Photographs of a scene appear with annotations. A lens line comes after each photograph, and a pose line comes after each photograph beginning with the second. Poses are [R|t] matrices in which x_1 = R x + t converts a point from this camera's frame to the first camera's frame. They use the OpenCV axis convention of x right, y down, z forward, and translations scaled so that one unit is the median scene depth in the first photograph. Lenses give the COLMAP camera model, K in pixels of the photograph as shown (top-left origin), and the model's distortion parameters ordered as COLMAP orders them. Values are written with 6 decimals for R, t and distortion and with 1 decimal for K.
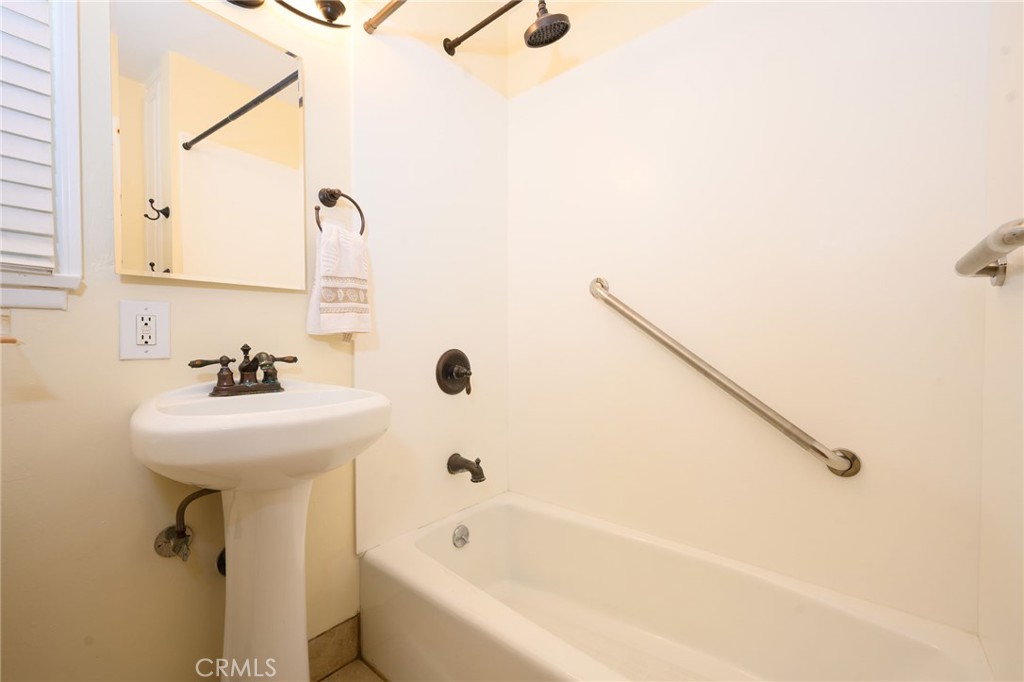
lens RADIAL K [[423.0, 0, 516.5], [0, 423.0, 344.6], [0, 0, 1]] dist [-0.006506, 0.000829]
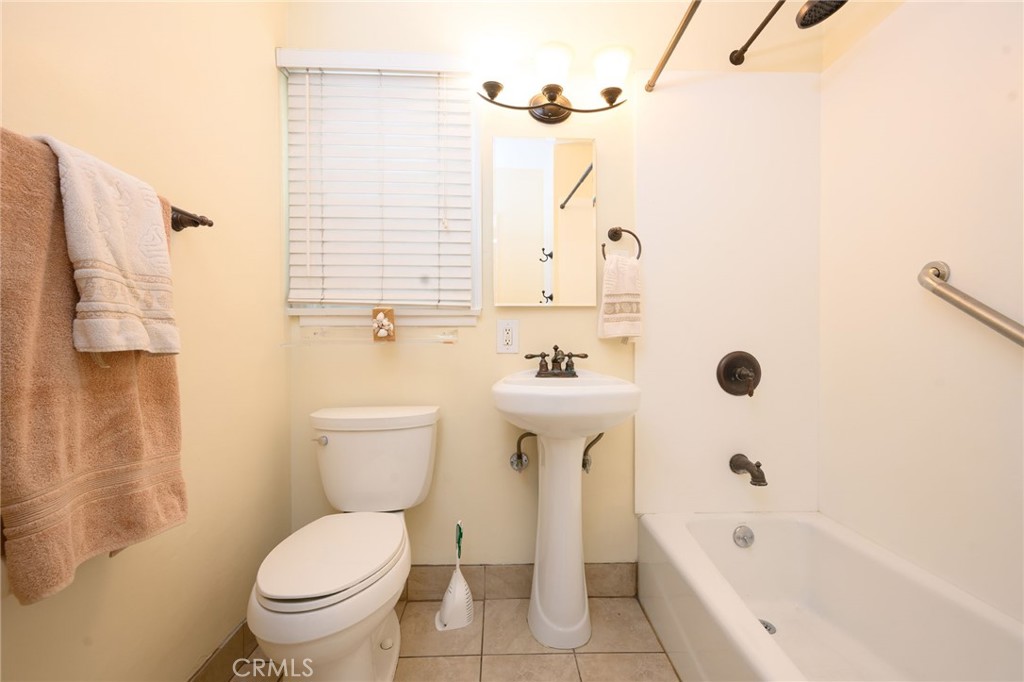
lens RADIAL K [[423.0, 0, 518.2], [0, 423.0, 345.0], [0, 0, 1]] dist [-0.006506, 0.000829]
pose [[0.663210, 0.001875, -0.748431, 0.362303], [-0.007659, 0.999962, -0.004281, 0.005790], [0.748394, 0.008571, 0.663199, -0.103607]]
